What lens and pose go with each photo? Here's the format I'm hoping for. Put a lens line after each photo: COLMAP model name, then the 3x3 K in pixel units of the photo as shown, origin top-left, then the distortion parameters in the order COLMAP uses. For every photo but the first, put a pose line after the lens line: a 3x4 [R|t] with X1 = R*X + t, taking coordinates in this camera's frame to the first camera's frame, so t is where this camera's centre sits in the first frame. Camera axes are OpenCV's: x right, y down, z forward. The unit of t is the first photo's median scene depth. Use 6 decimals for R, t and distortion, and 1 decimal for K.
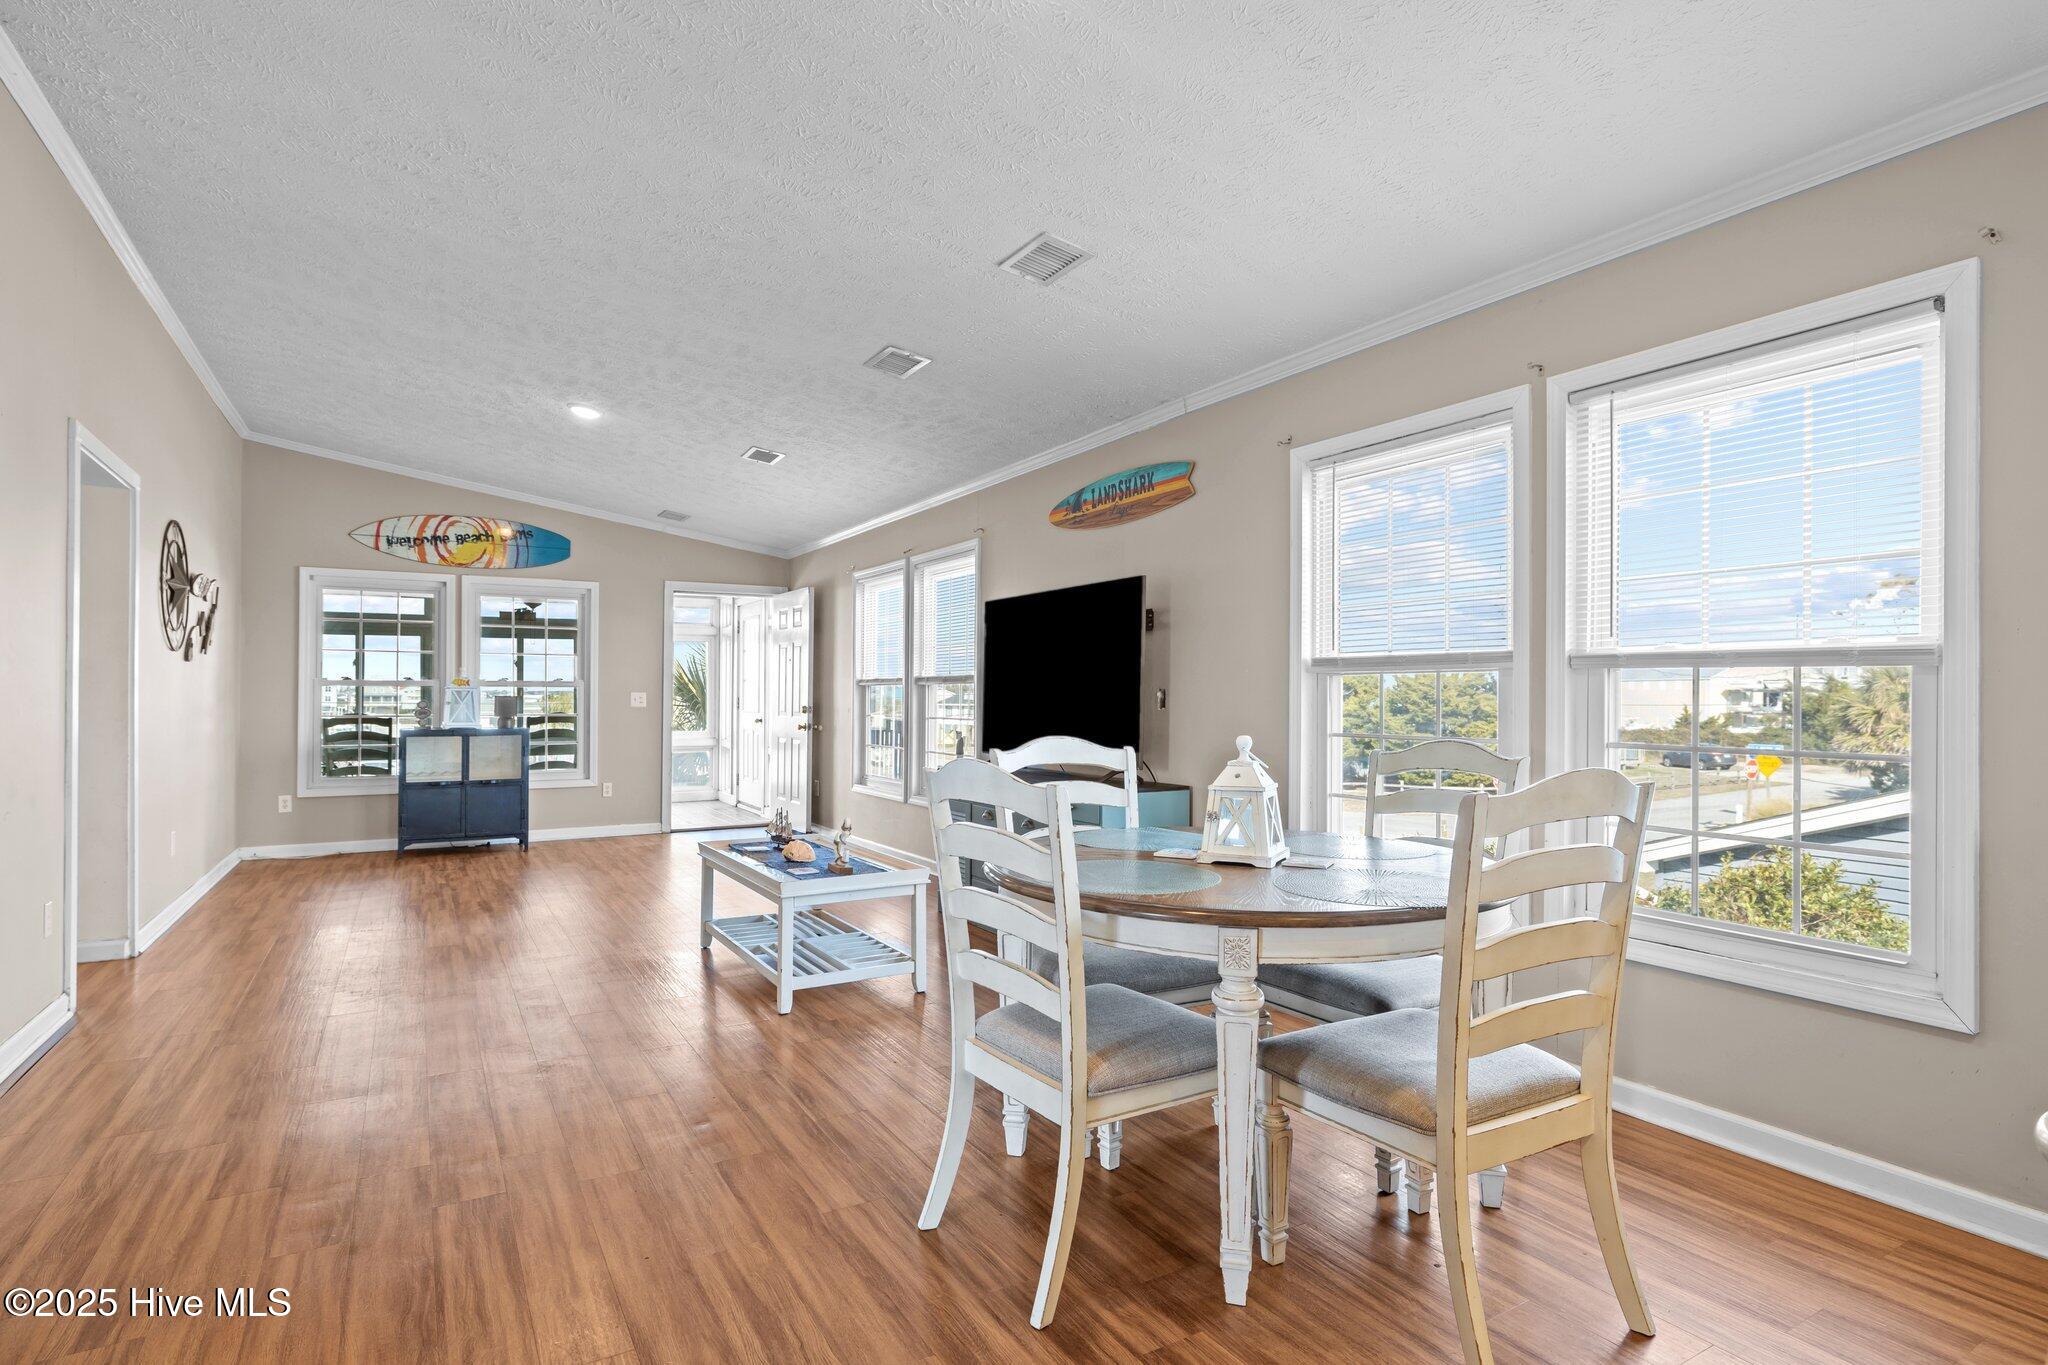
lens RADIAL K [[1051.8, 0, 1022.8], [0, 1051.8, 703.0], [0, 0, 1]] dist [-0.001783, 0.001908]
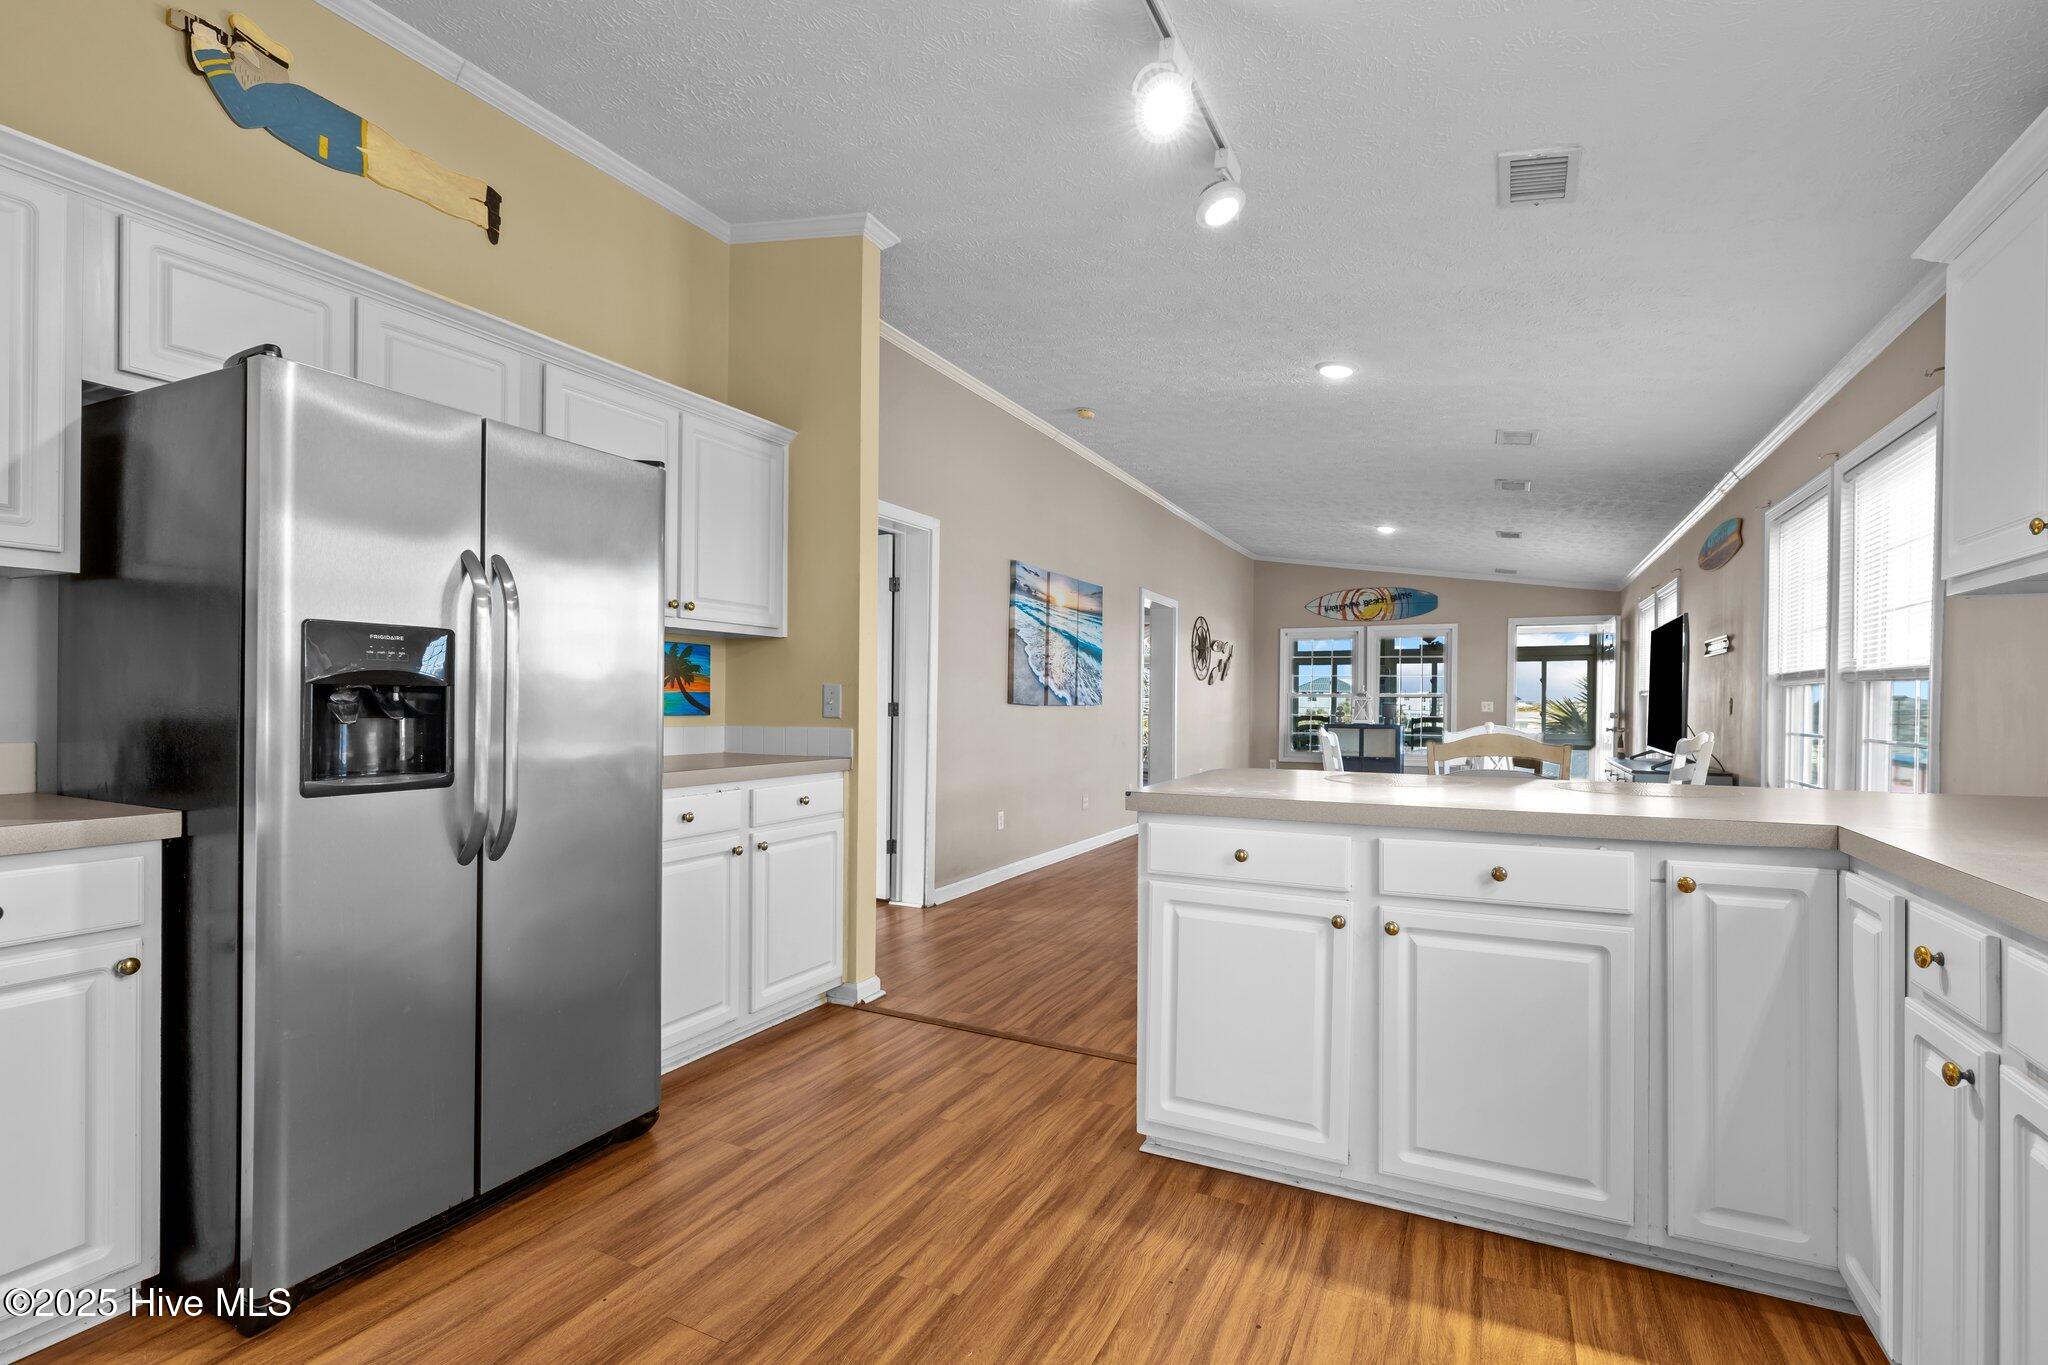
lens RADIAL K [[952.7, 0, 1024.0], [0, 952.7, 682.5], [0, 0, 1]] dist [0.000405, 0.000000]
pose [[0.549898, -0.015513, -0.835088, 0.409510], [-0.011020, 0.999606, -0.025826, 0.004732], [0.835159, 0.023404, 0.549511, -0.225088]]
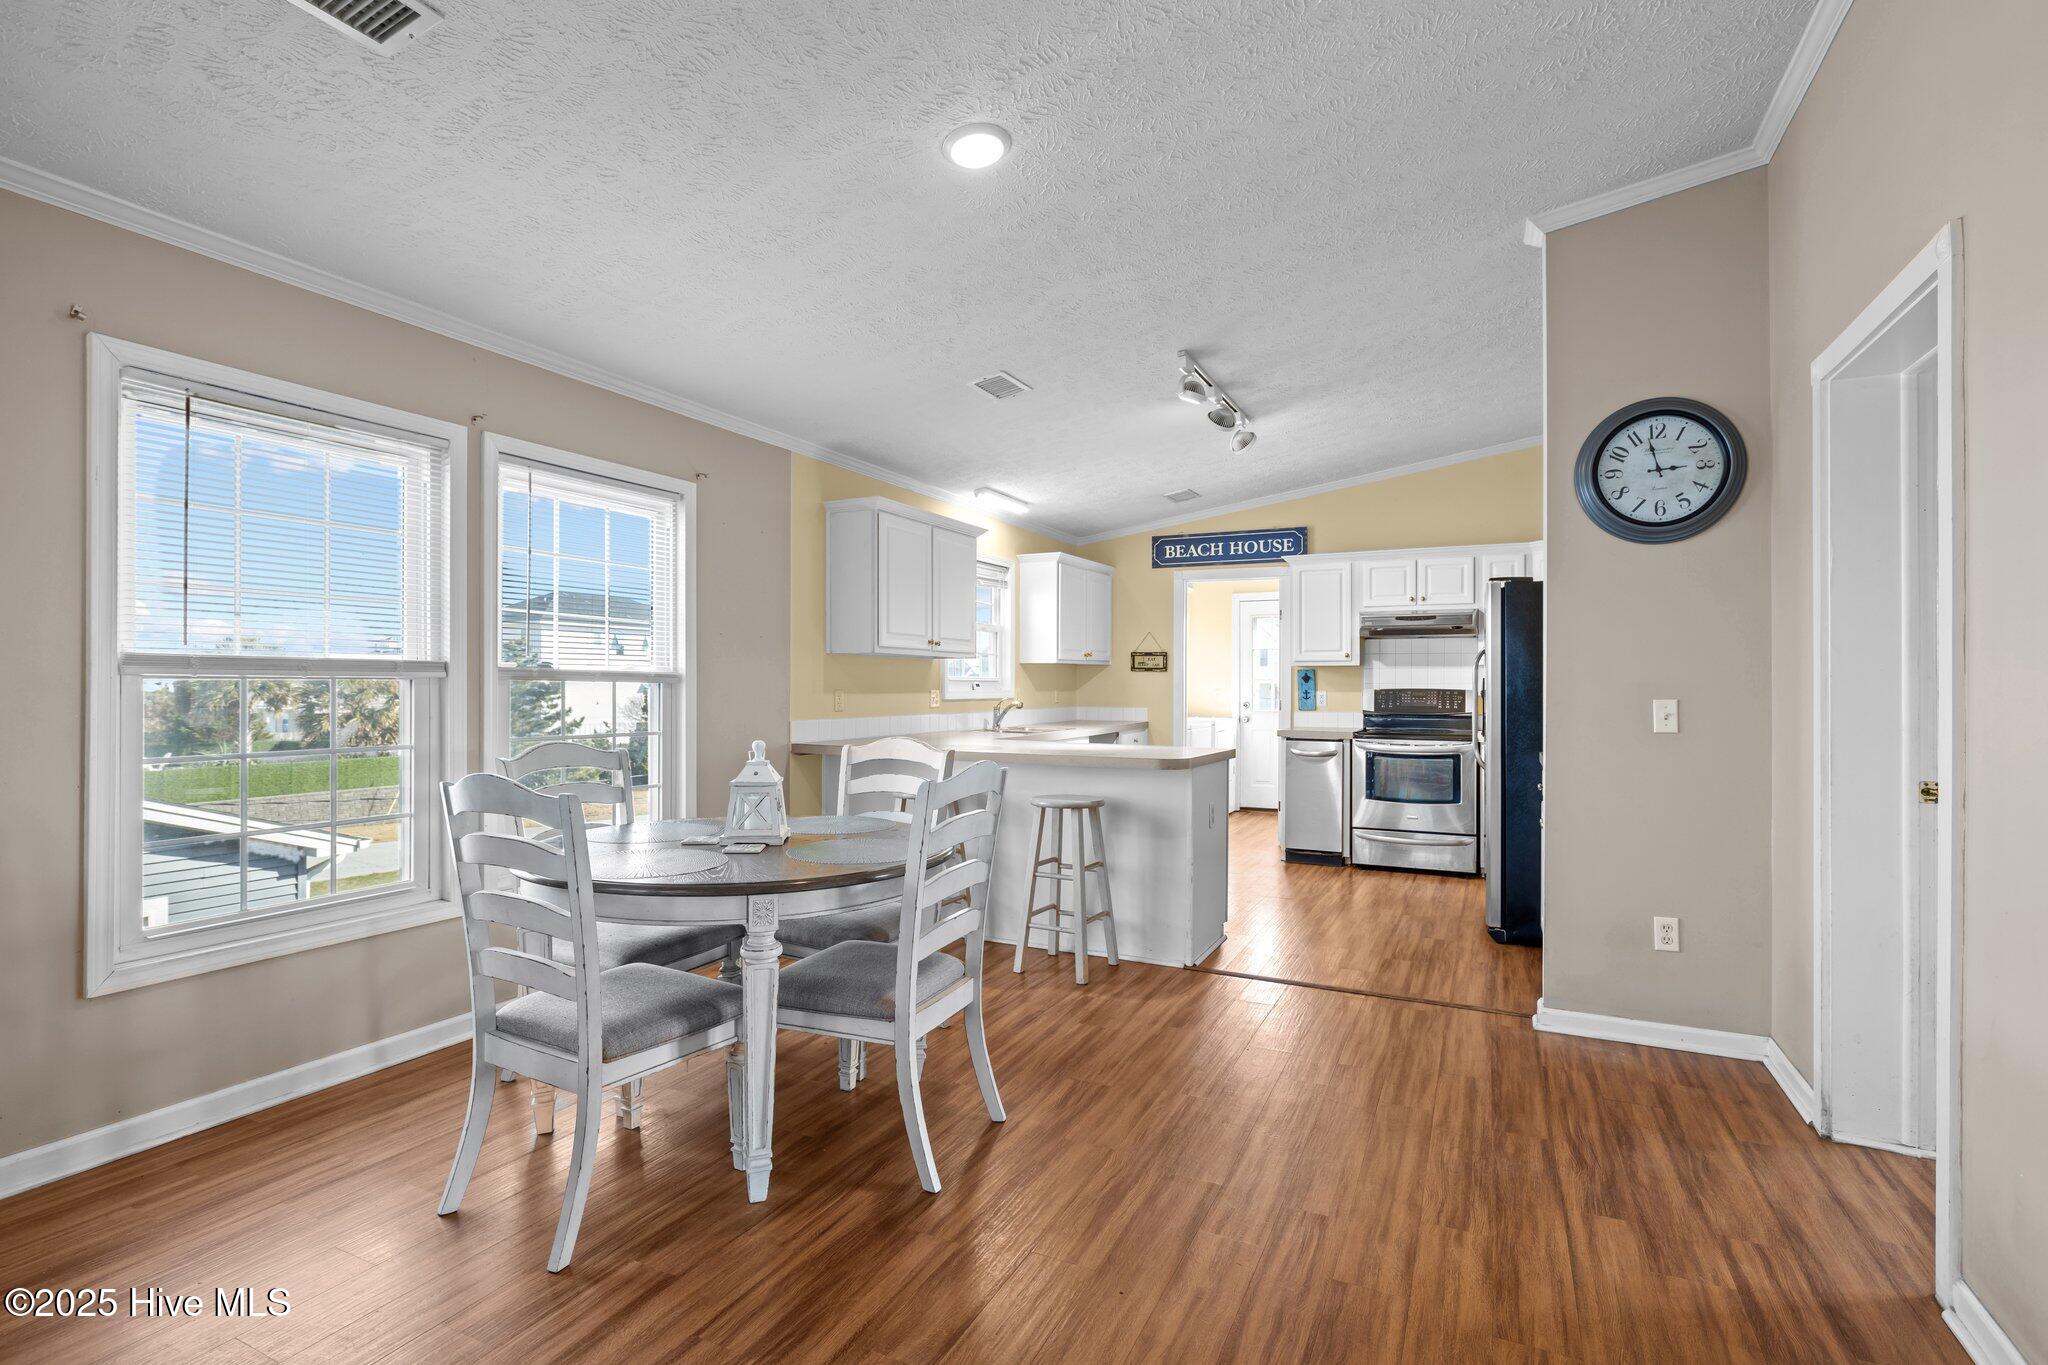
lens RADIAL K [[991.1, 0, 1024.0], [0, 991.1, 682.5], [0, 0, 1]] dist [0.001078, 0.000127]
pose [[-0.562352, -0.005414, 0.826880, -0.325888], [-0.001908, 0.999984, 0.005251, -0.015304], [-0.826896, 0.001375, -0.562353, 0.485510]]
